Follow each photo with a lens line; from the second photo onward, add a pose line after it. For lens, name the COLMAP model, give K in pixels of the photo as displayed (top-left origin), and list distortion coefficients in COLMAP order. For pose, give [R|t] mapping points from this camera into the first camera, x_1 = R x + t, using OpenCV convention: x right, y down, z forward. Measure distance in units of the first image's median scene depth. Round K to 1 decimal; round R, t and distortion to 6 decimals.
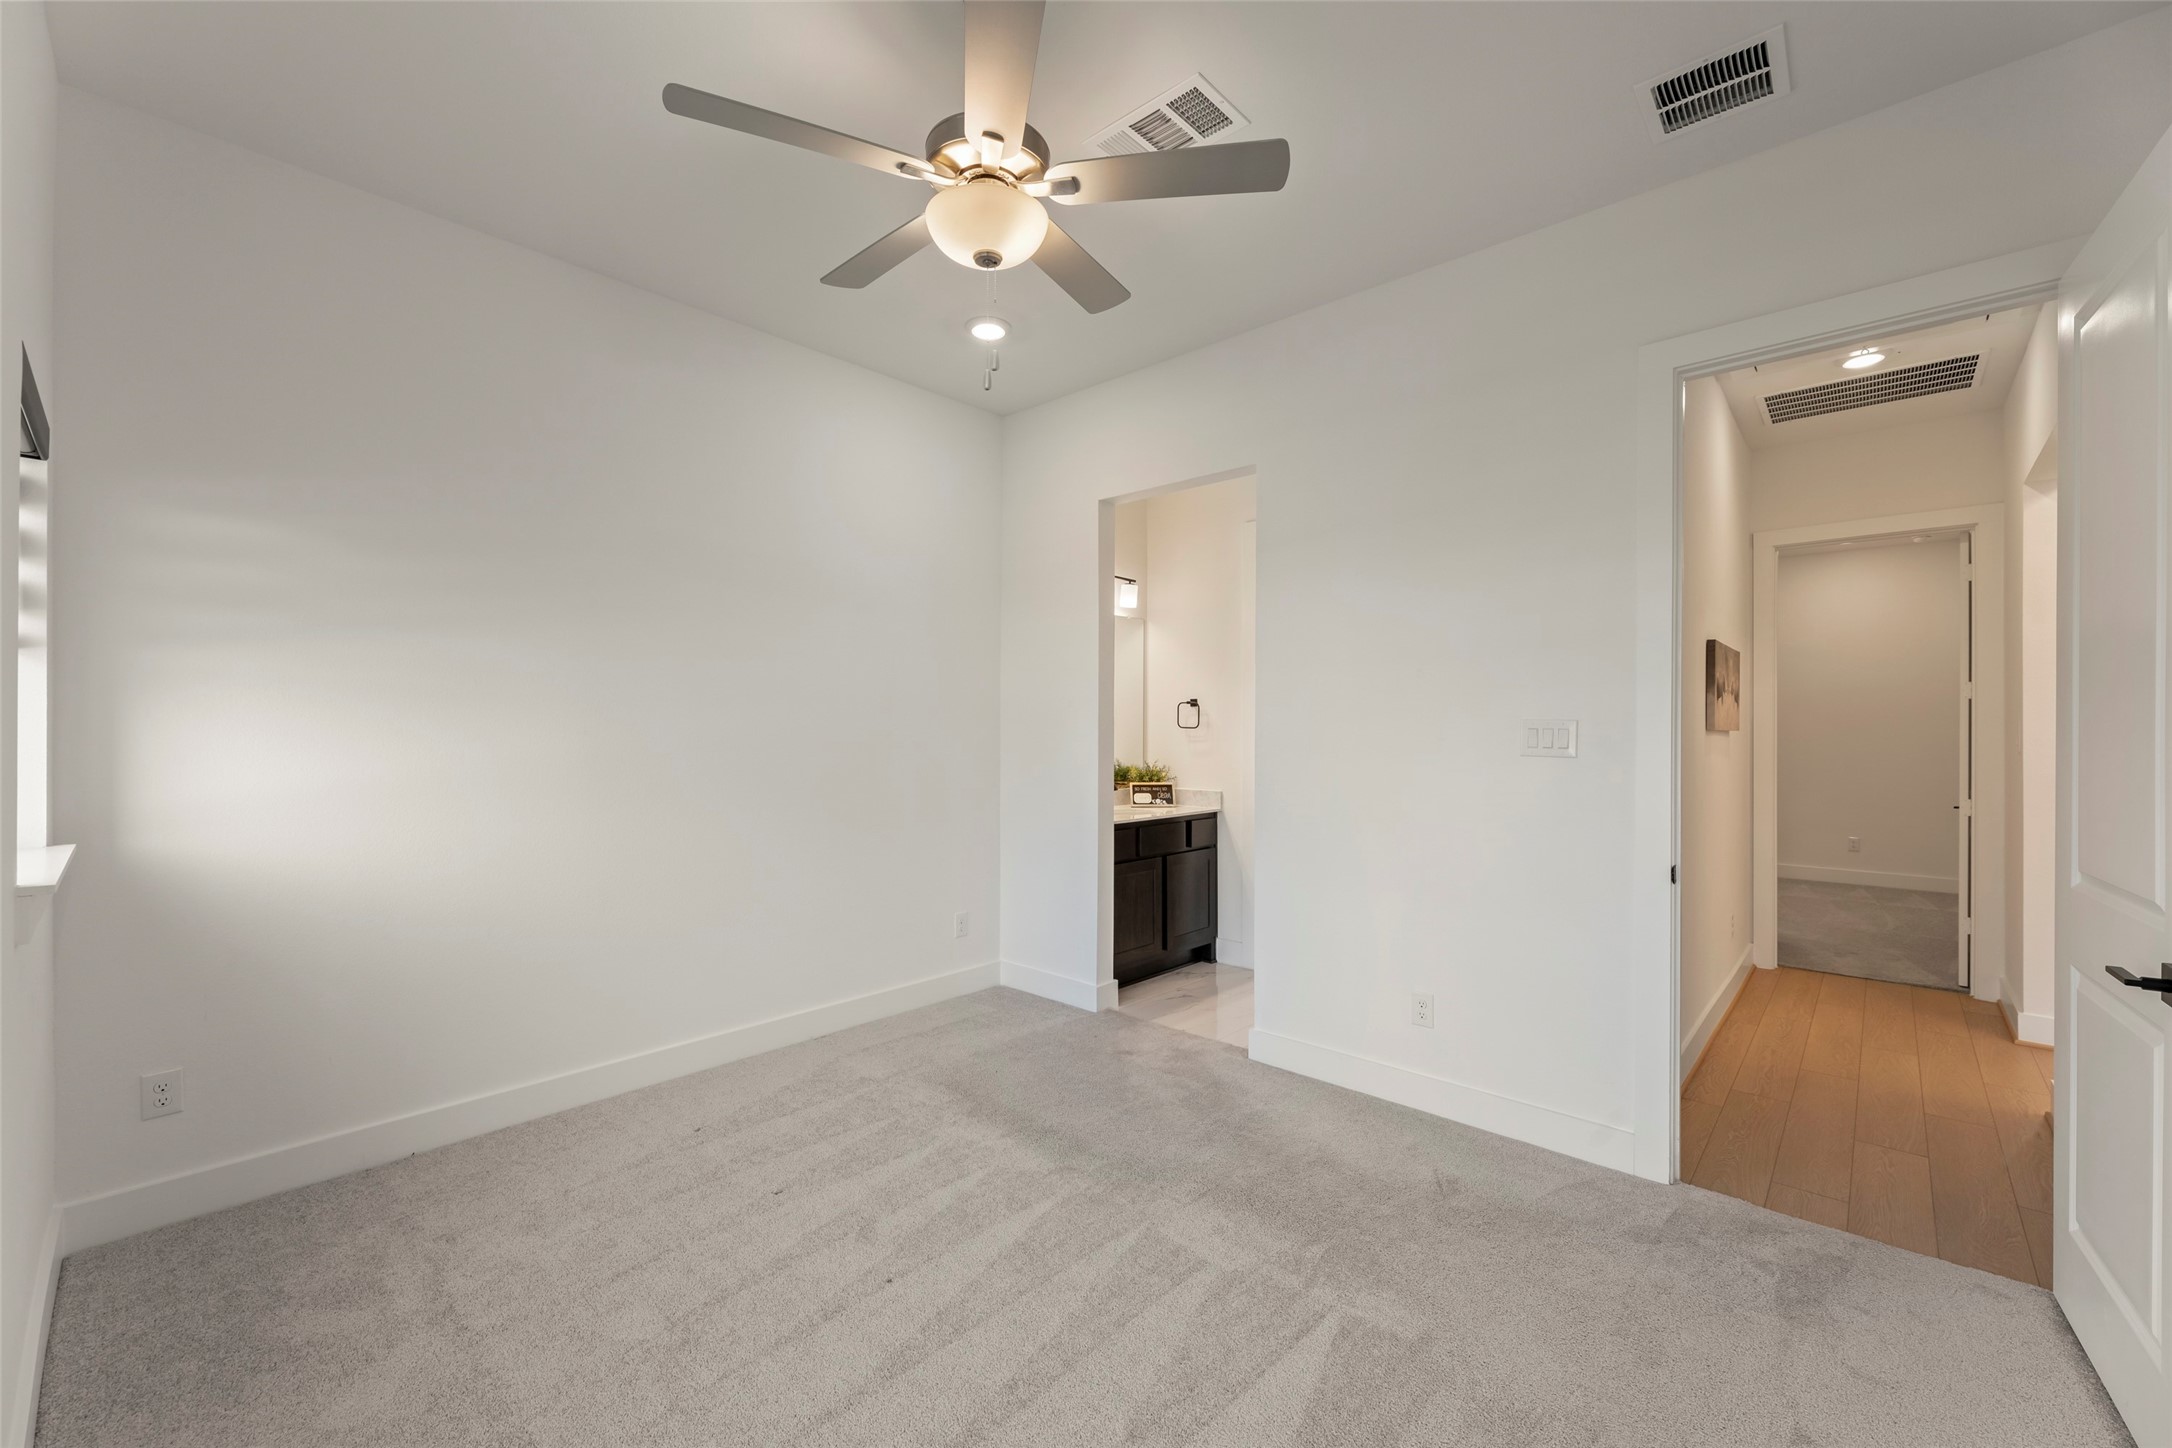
lens RADIAL K [[878.9, 0, 1051.8], [0, 878.9, 730.1], [0, 0, 1]] dist [-0.009996, -0.000017]
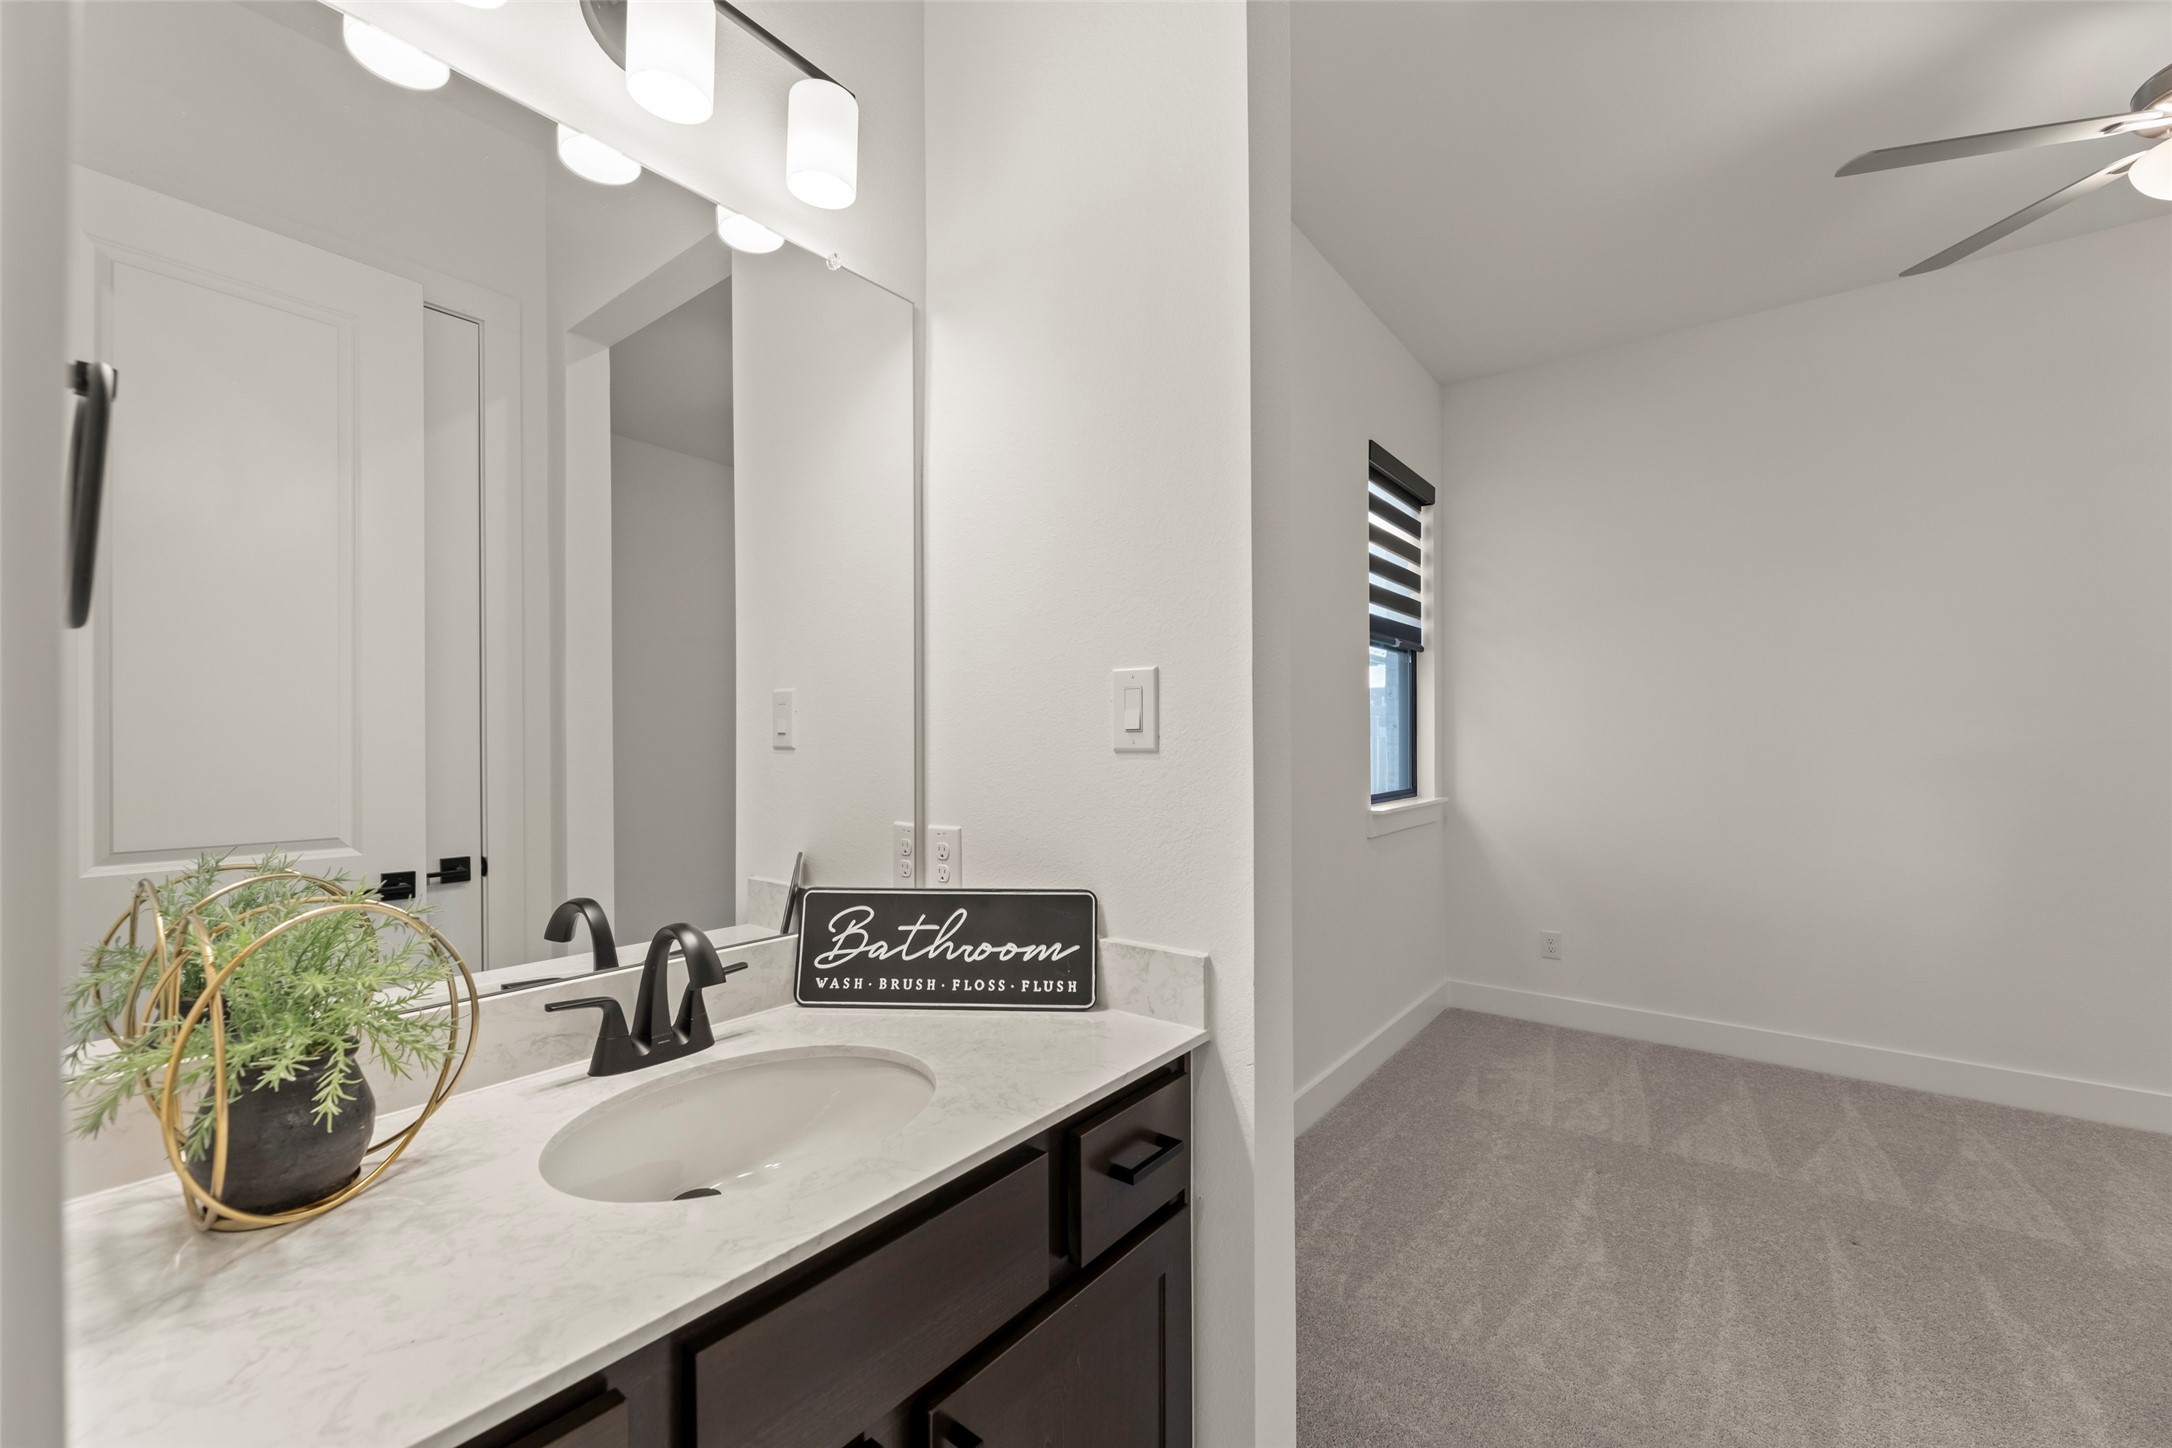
lens RADIAL K [[878.9, 0, 1051.8], [0, 878.9, 730.1], [0, 0, 1]] dist [-0.009996, -0.000017]
pose [[0.996702, -0.004421, 0.081026, 0.129728], [0.004365, 0.999990, 0.000873, 0.007970], [-0.081029, -0.000517, 0.996712, 0.754221]]
